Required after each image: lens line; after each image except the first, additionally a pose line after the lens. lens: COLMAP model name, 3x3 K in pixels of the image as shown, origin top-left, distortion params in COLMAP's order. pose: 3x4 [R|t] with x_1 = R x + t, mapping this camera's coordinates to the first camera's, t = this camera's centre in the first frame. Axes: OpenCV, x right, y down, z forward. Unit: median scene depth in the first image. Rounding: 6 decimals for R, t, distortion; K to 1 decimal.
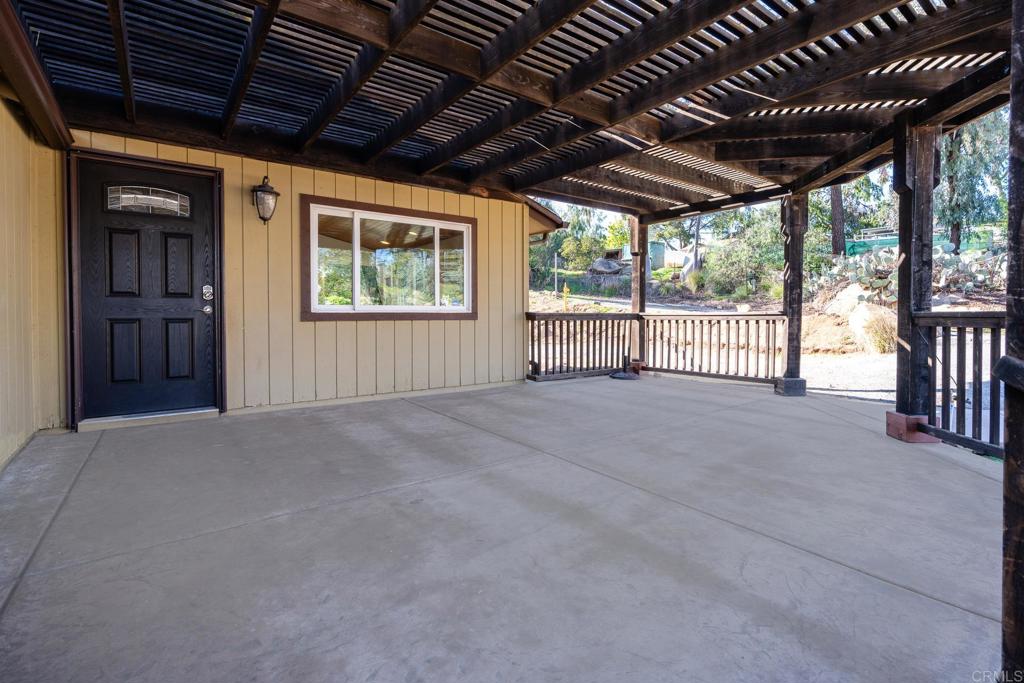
lens RADIAL K [[457.1, 0, 512.0], [0, 457.1, 341.5], [0, 0, 1]] dist [-0.000368, 0.000458]
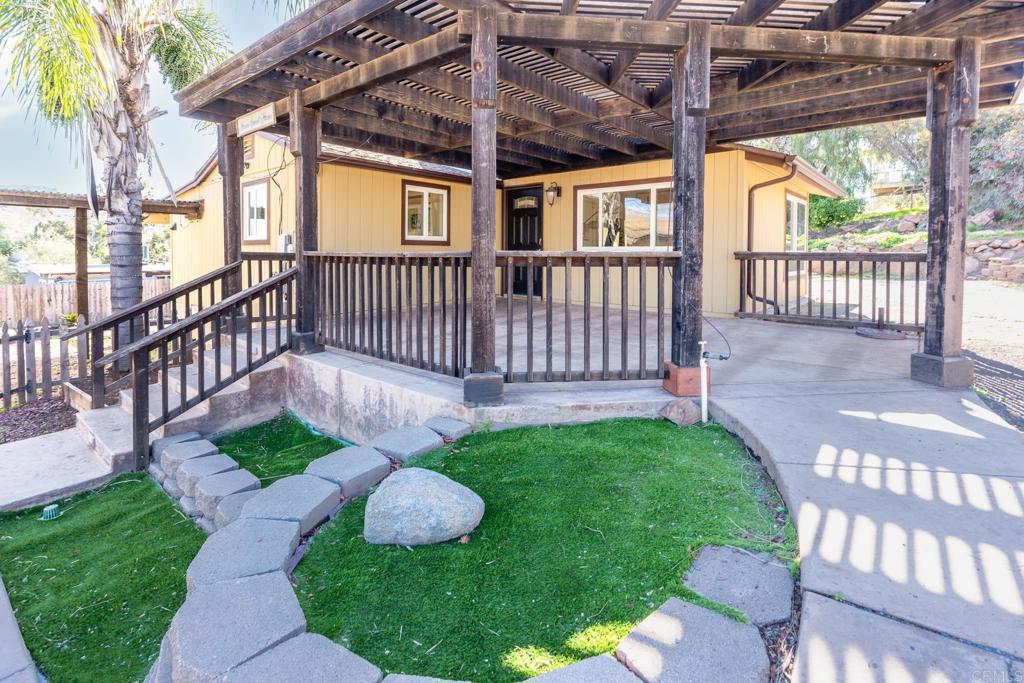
lens RADIAL K [[457.1, 0, 512.0], [0, 457.1, 341.5], [0, 0, 1]] dist [-0.000368, 0.000458]
pose [[0.238072, 0.186420, -0.953189, 1.340583], [-0.082968, 0.981723, 0.171279, -0.000676], [0.967697, 0.038308, 0.249187, 0.314637]]
